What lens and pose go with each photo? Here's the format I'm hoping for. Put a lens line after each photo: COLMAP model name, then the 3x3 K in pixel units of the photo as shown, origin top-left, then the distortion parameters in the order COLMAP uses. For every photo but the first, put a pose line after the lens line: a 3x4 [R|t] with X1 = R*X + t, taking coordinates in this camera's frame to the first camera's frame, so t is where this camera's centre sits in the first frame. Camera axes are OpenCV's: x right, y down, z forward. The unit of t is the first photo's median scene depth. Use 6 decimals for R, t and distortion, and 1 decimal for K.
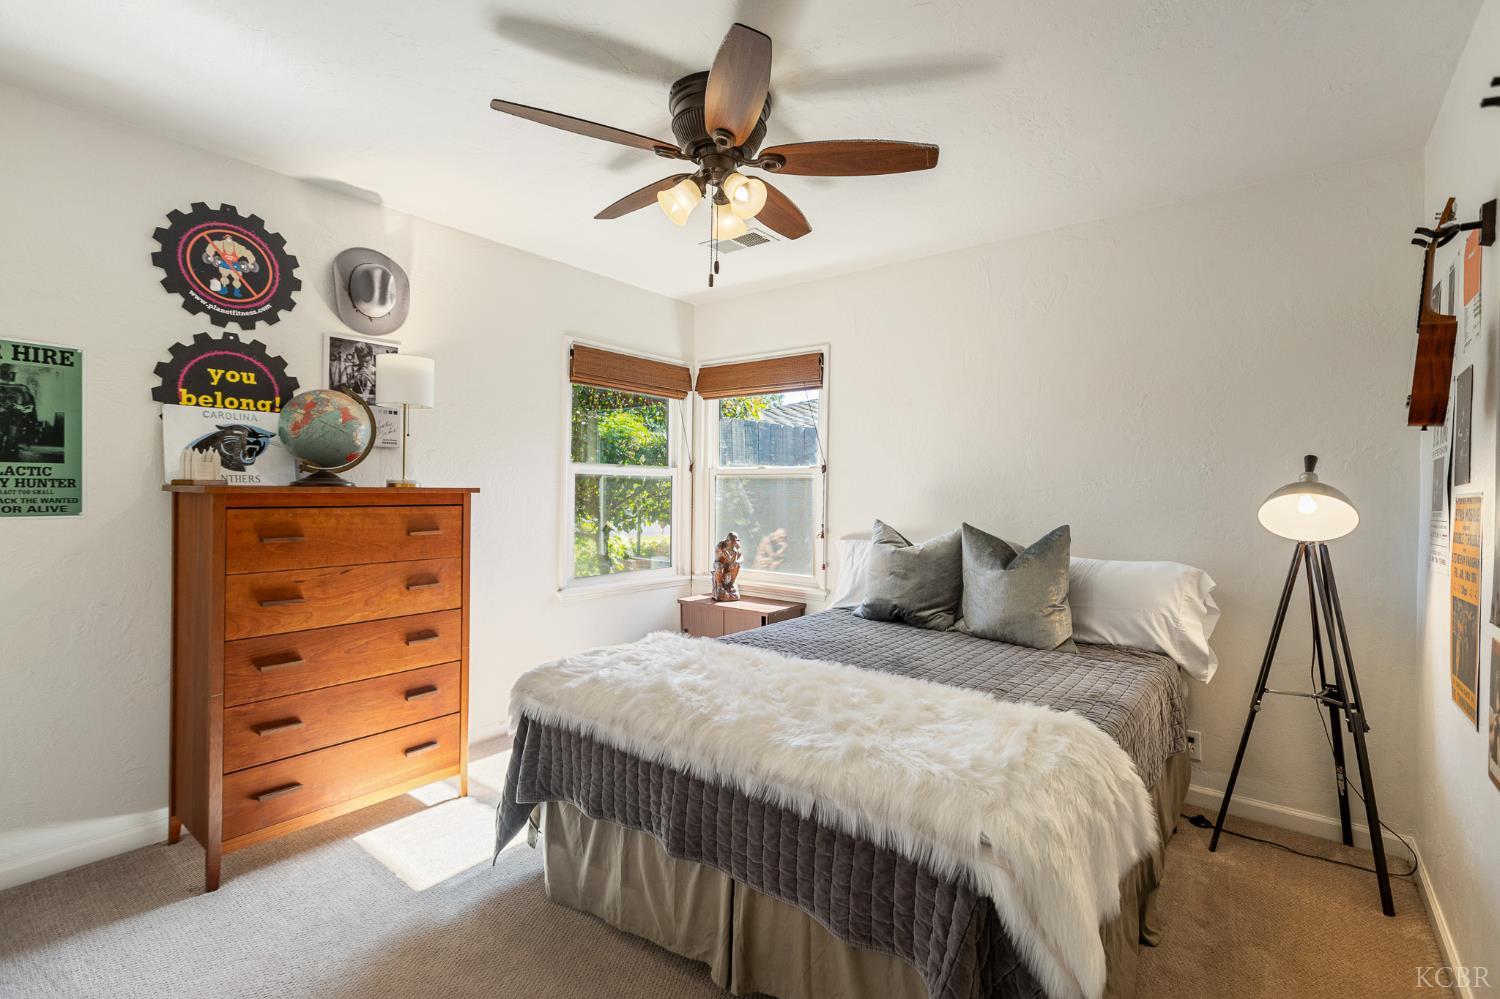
lens RADIAL K [[679.1, 0, 744.8], [0, 679.1, 490.7], [0, 0, 1]] dist [0.003213, 0.000236]
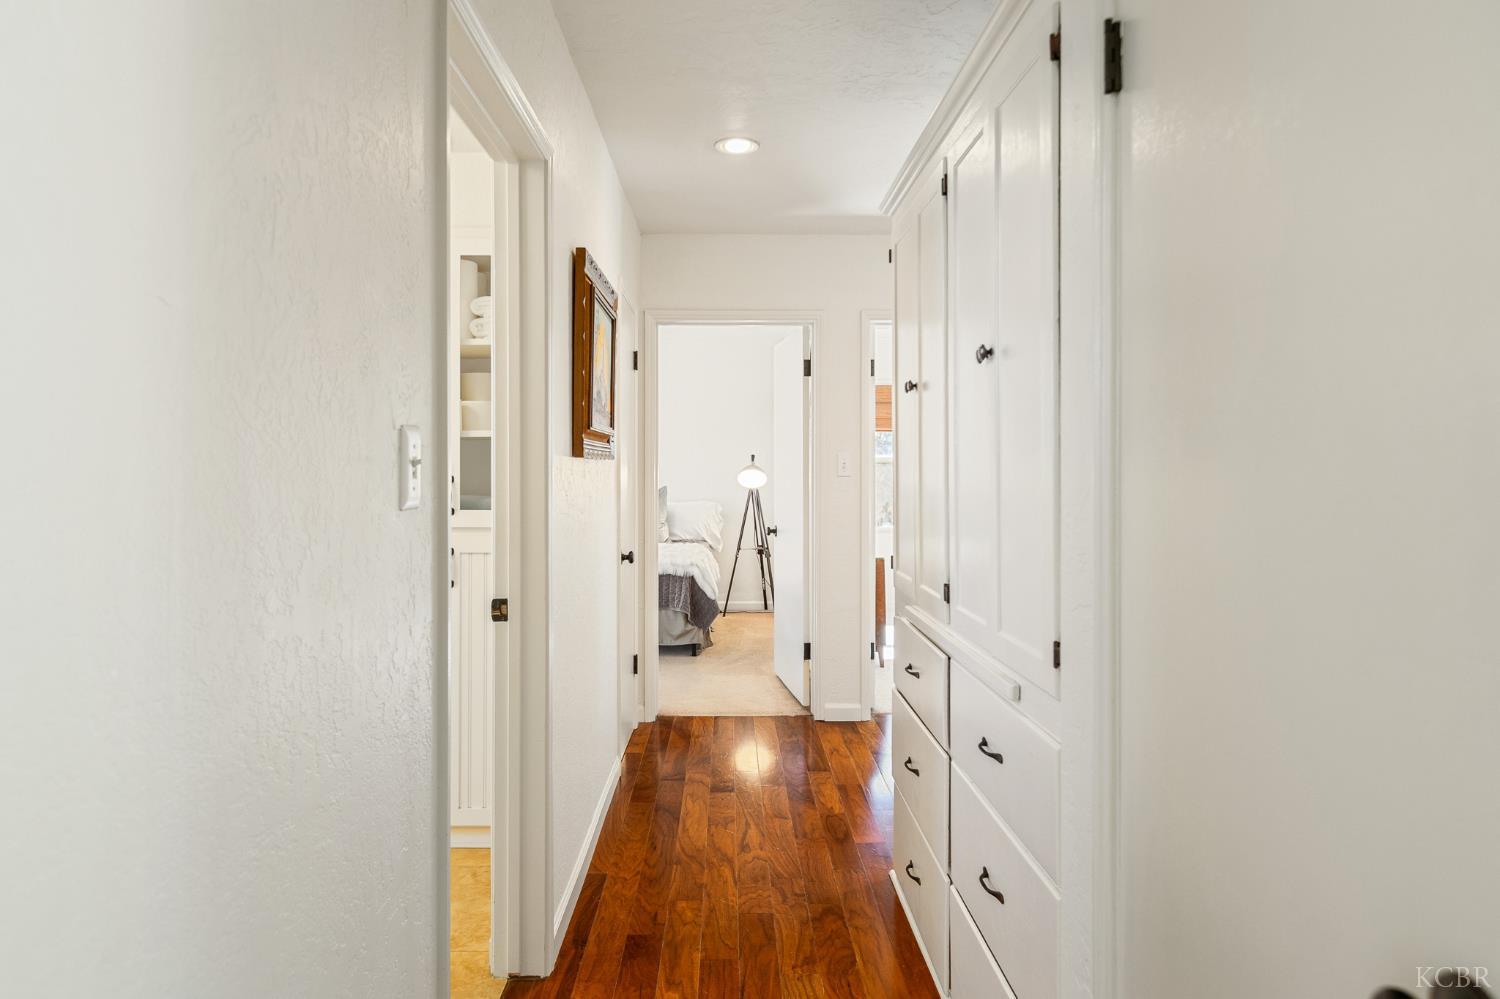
lens RADIAL K [[896.1, 0, 749.6], [0, 896.1, 492.0], [0, 0, 1]] dist [-0.004178, 0.005201]
pose [[0.762511, -0.027924, 0.646373, -1.345763], [0.015053, 0.999563, 0.025425, 0.001082], [-0.646800, -0.009657, 0.762598, -1.547626]]
